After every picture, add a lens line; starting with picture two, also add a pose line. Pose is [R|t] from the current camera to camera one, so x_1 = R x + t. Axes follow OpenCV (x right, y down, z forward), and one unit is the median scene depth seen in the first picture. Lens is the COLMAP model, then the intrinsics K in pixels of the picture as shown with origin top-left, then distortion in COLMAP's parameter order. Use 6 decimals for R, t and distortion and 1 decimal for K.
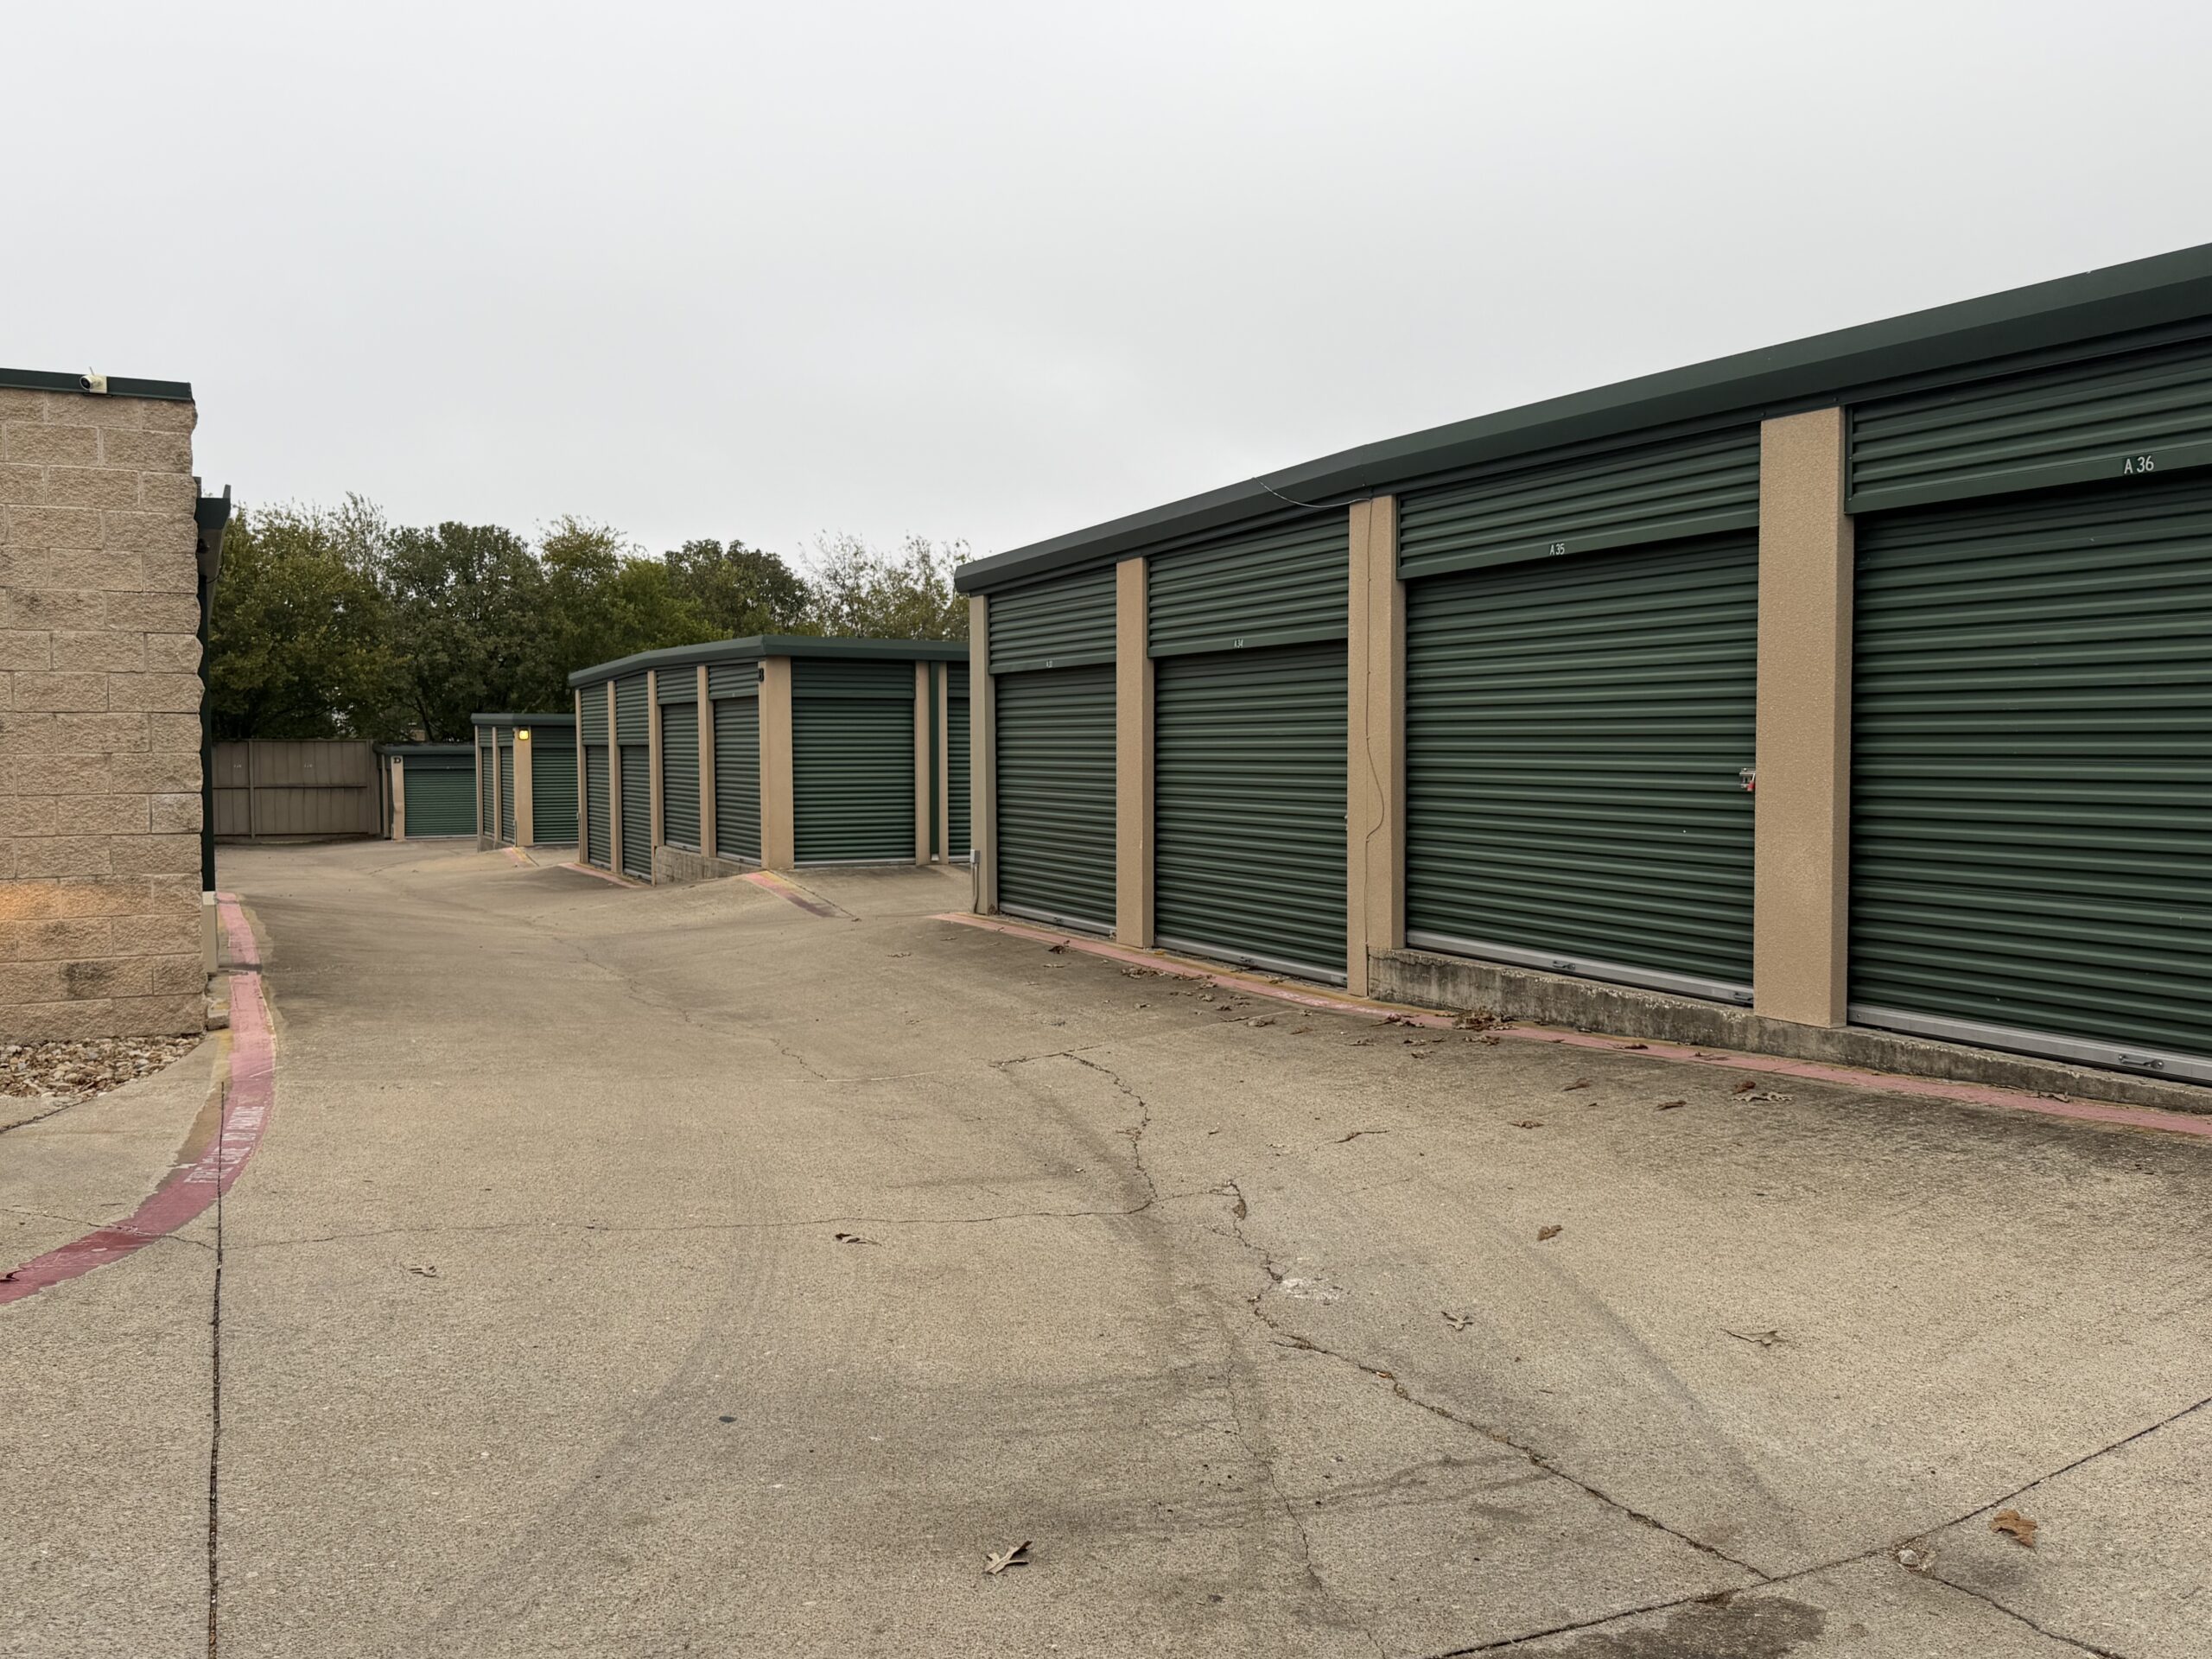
lens RADIAL K [[1727.5, 0, 1106.0], [0, 1727.5, 829.5], [0, 0, 1]] dist [0.001924, -0.001153]
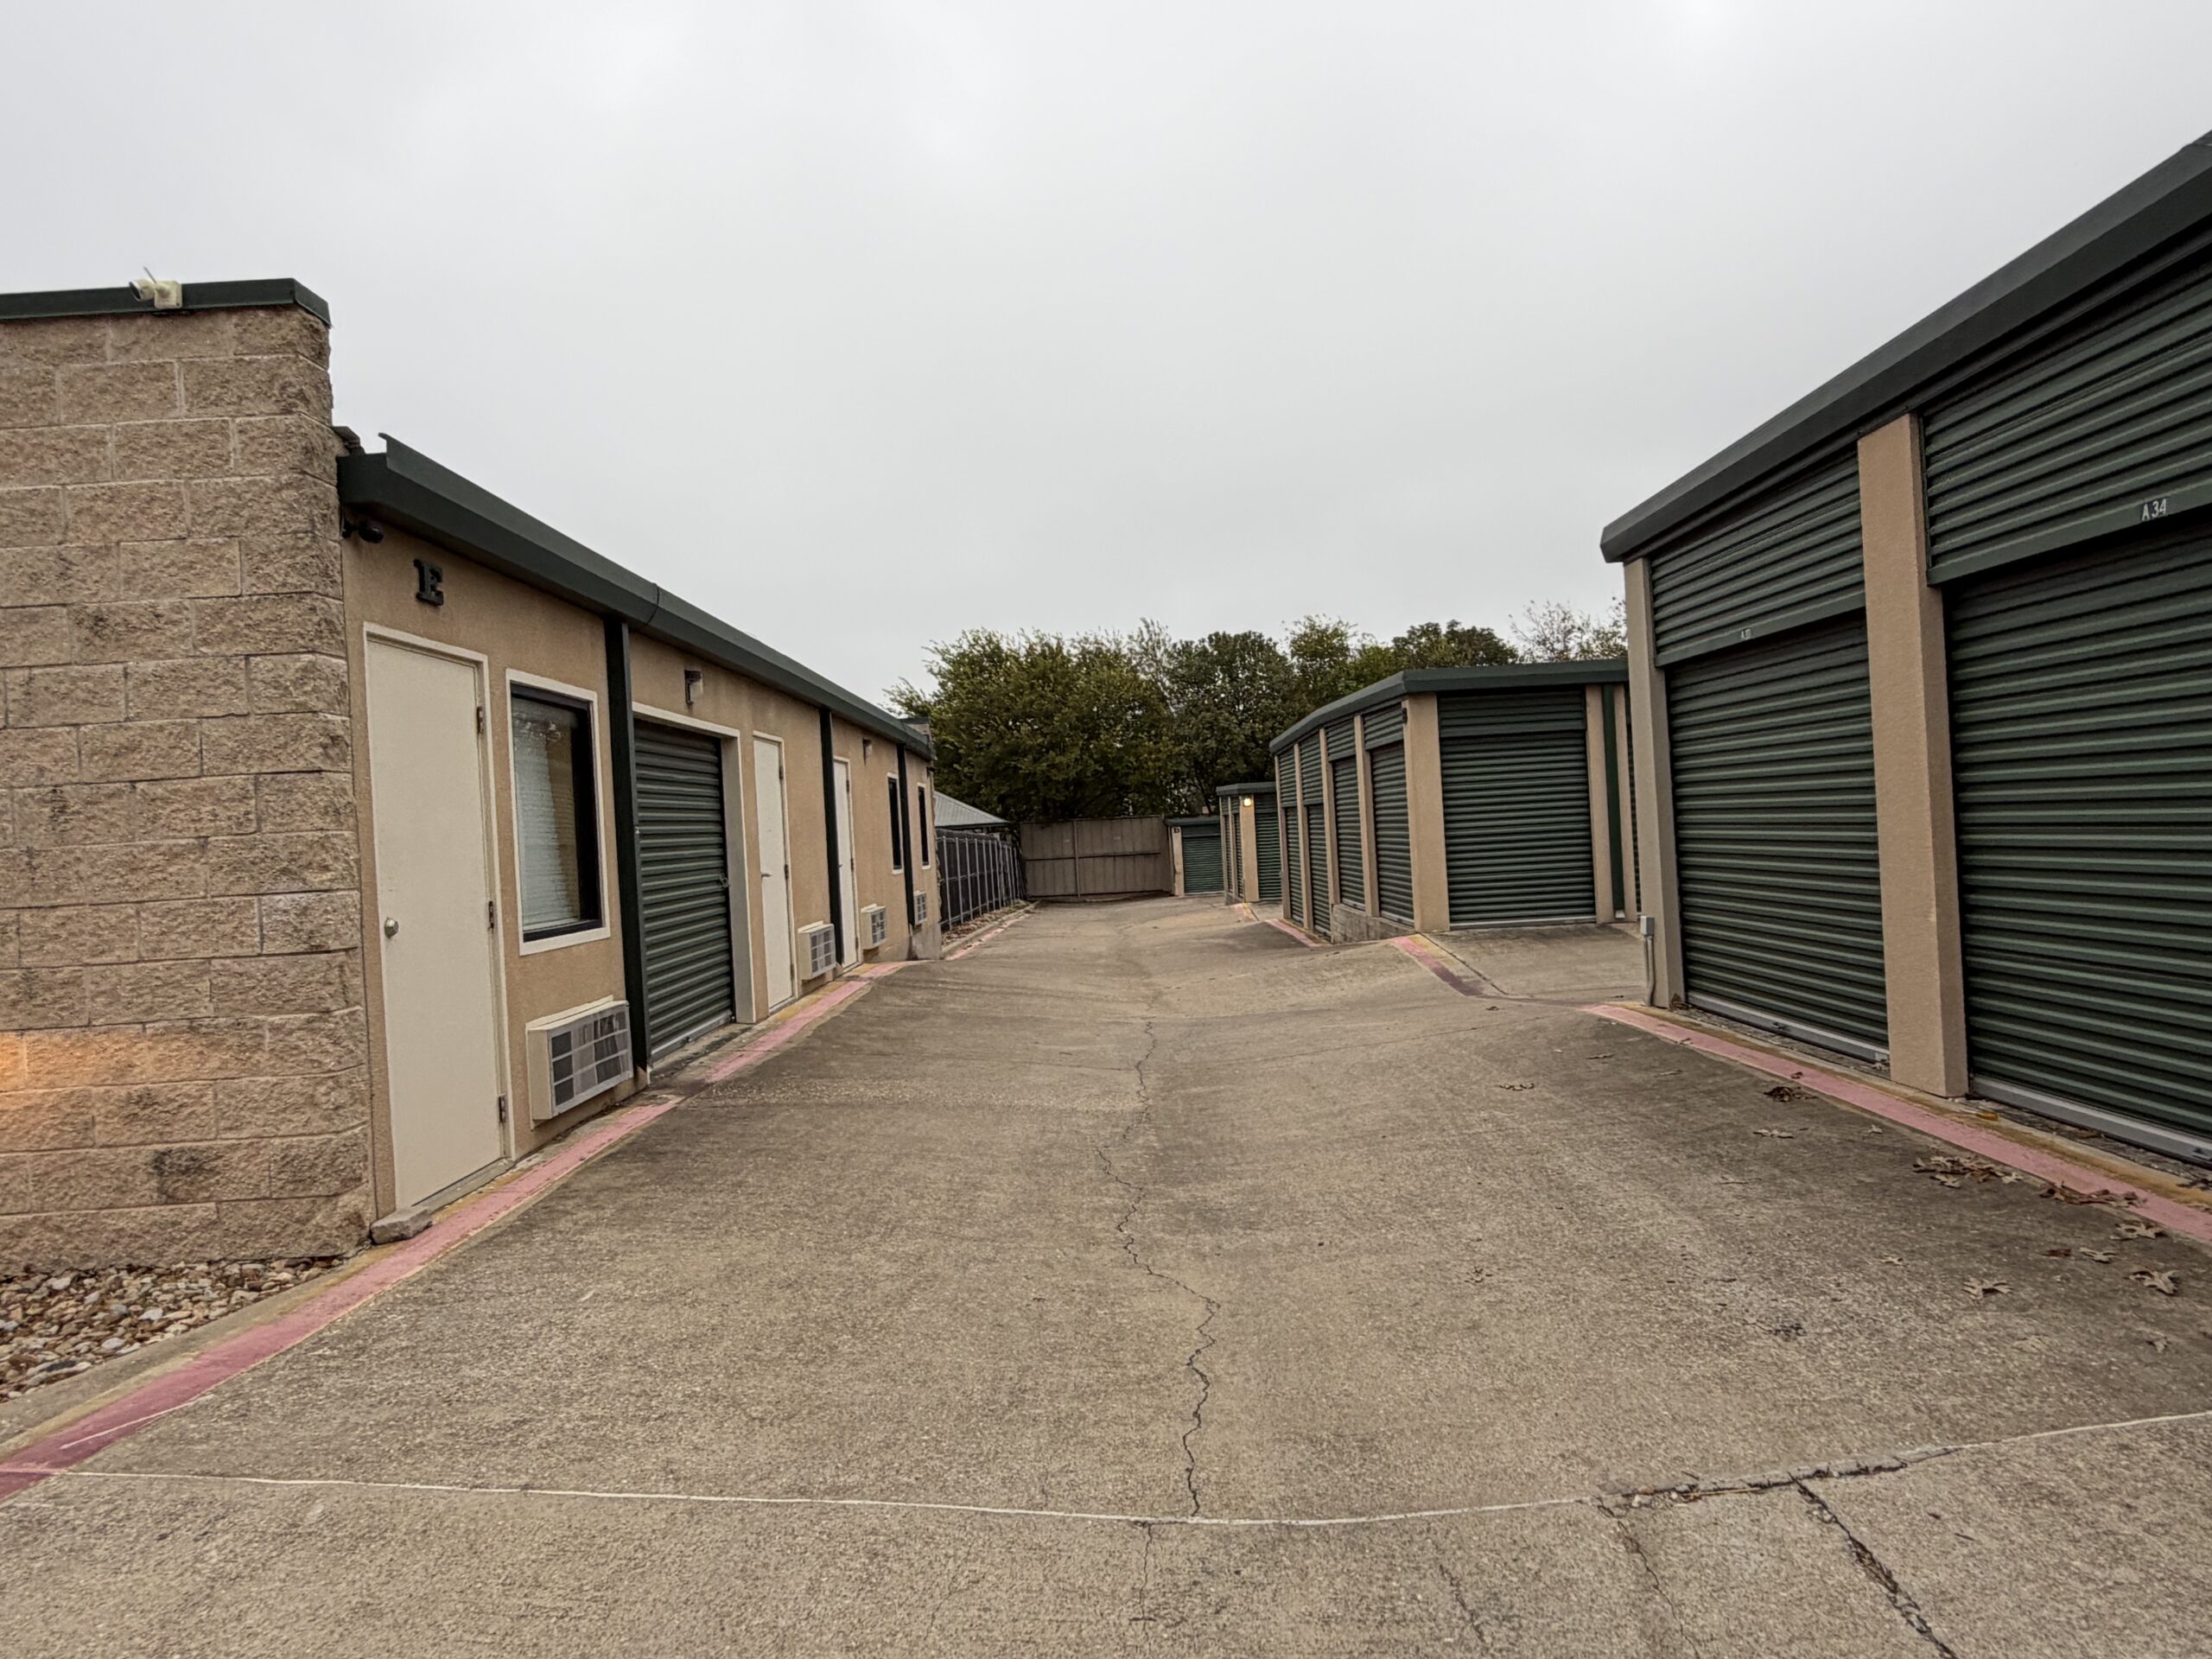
lens RADIAL K [[1414.3, 0, 1106.0], [0, 1414.3, 829.5], [0, 0, 1]] dist [0.004929, 0.002224]
pose [[0.888339, -0.047589, -0.456715, -0.004471], [0.032485, 0.998636, -0.040870, -0.005479], [0.458037, 0.021470, 0.888674, 0.278351]]
